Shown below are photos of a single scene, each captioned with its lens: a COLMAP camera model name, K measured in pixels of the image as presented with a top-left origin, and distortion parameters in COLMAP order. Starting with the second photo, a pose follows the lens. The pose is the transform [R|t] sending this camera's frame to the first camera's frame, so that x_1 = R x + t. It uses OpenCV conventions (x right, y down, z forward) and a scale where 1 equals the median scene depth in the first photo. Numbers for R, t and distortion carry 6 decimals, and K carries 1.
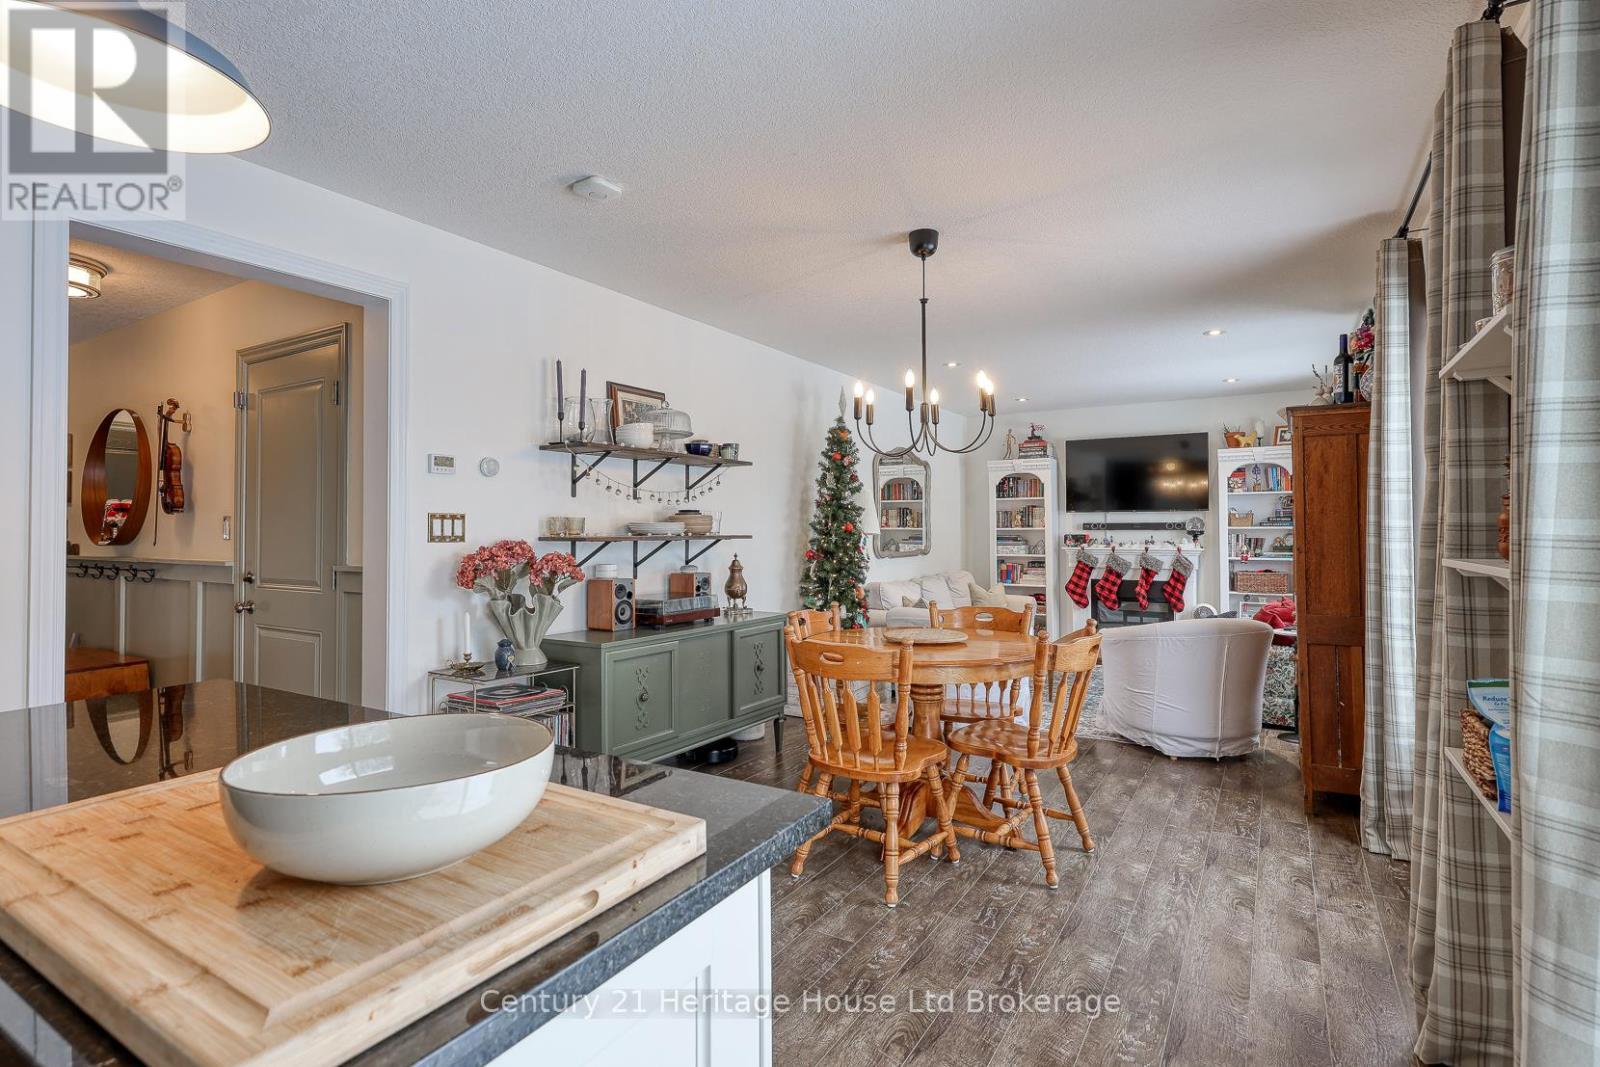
lens RADIAL K [[787.8, 0, 790.6], [0, 787.8, 521.0], [0, 0, 1]] dist [-0.002427, 0.000435]
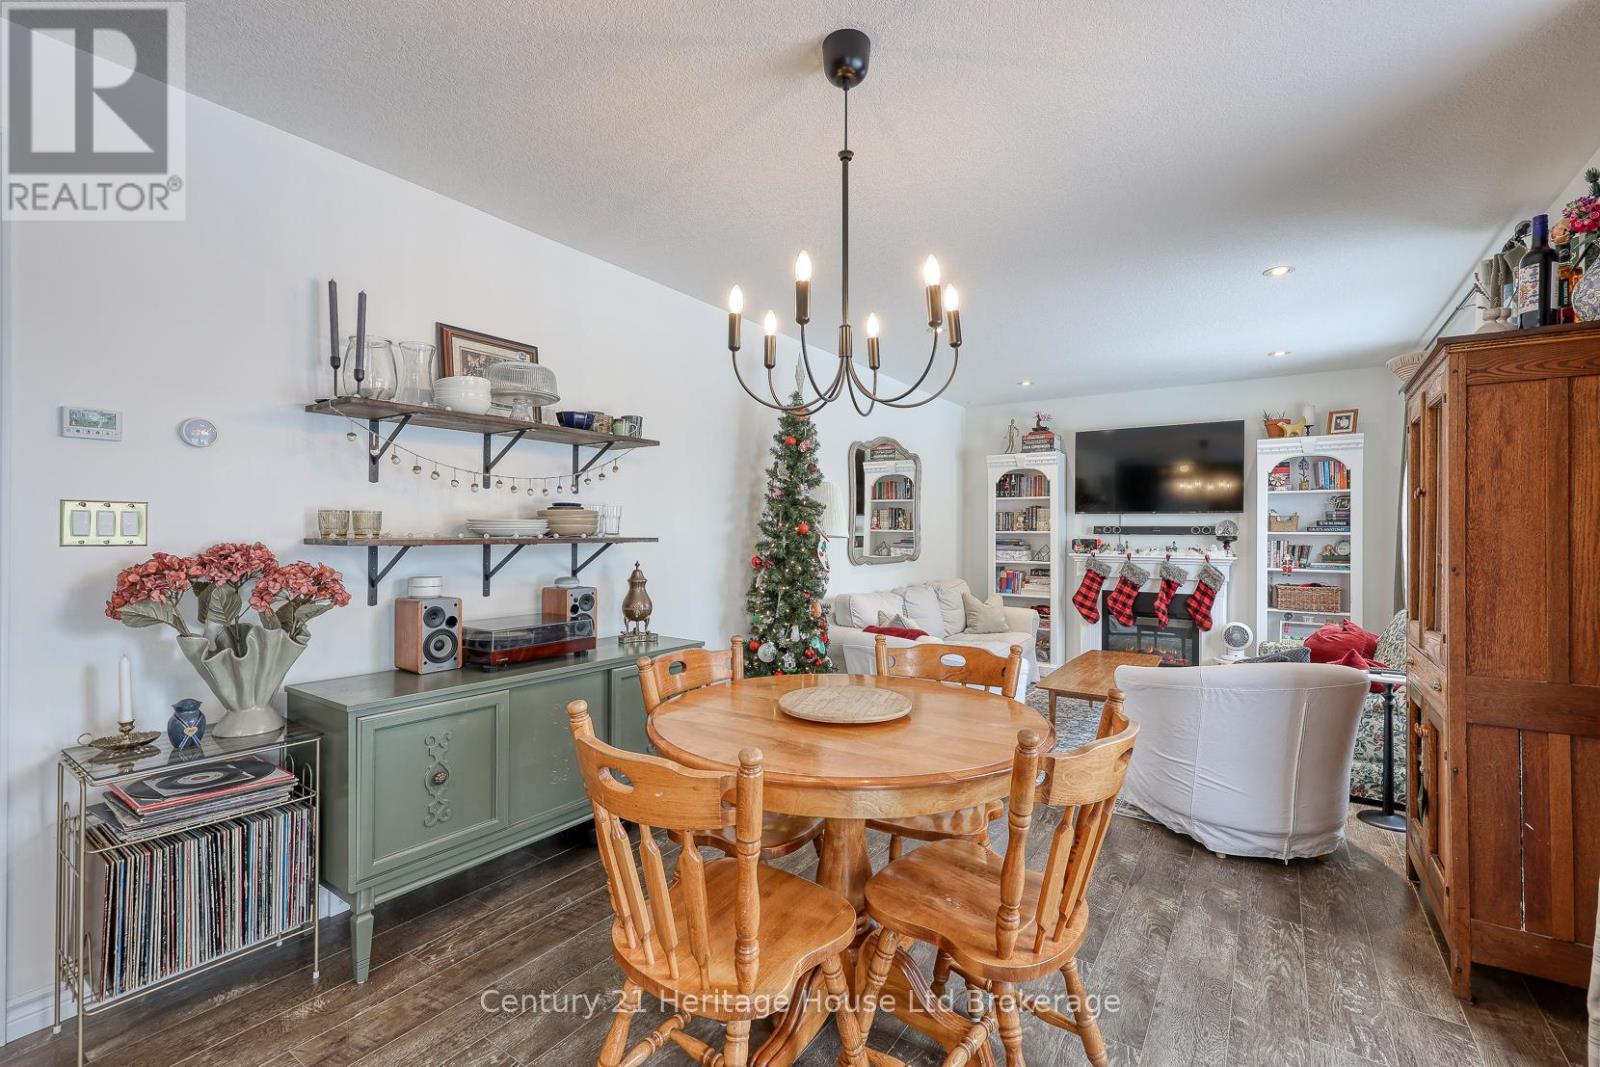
lens RADIAL K [[659.3, 0, 834.3], [0, 659.3, 537.0], [0, 0, 1]] dist [-0.003253, 0.000371]
pose [[0.999892, 0.008242, -0.012152, 0.111459], [-0.007996, 0.999766, 0.020107, 0.002749], [0.012314, -0.020008, 0.999724, 0.320065]]
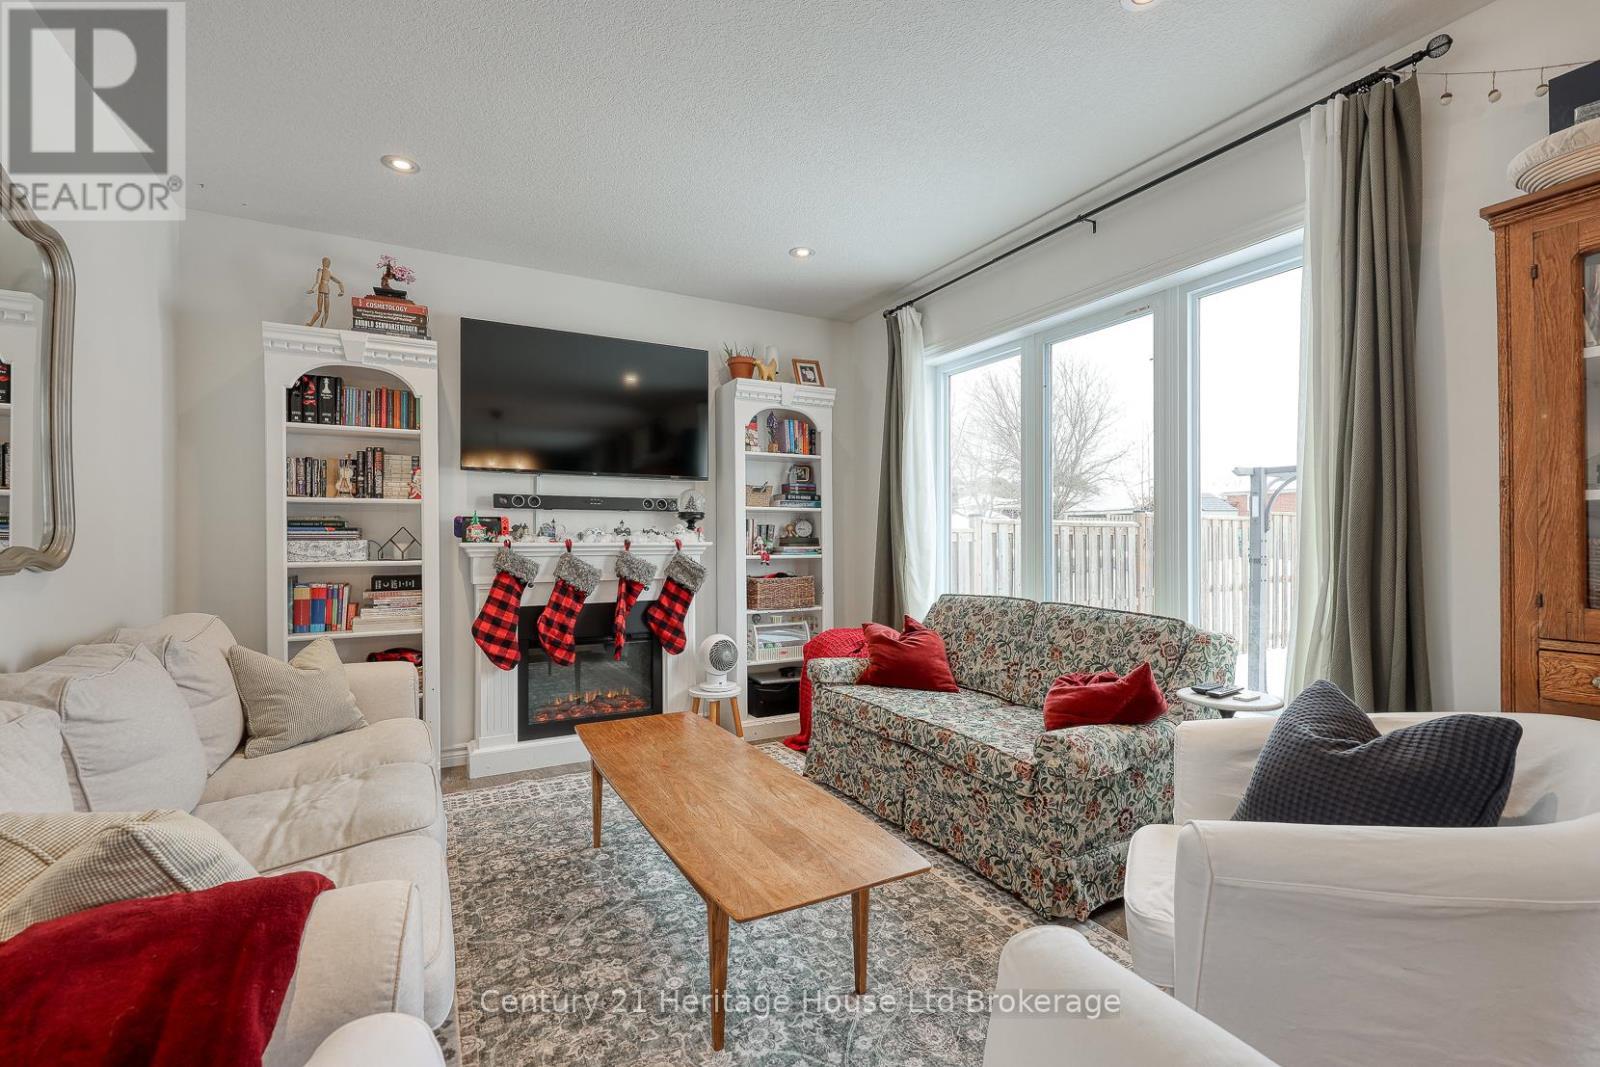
lens RADIAL K [[661.9, 0, 740.3], [0, 661.9, 535.1], [0, 0, 1]] dist [-0.000377, -0.000417]
pose [[0.513470, 0.006410, 0.858083, 0.118522], [-0.010672, 0.999942, -0.001084, 0.033699], [-0.858041, -0.008601, 0.513509, 0.808493]]
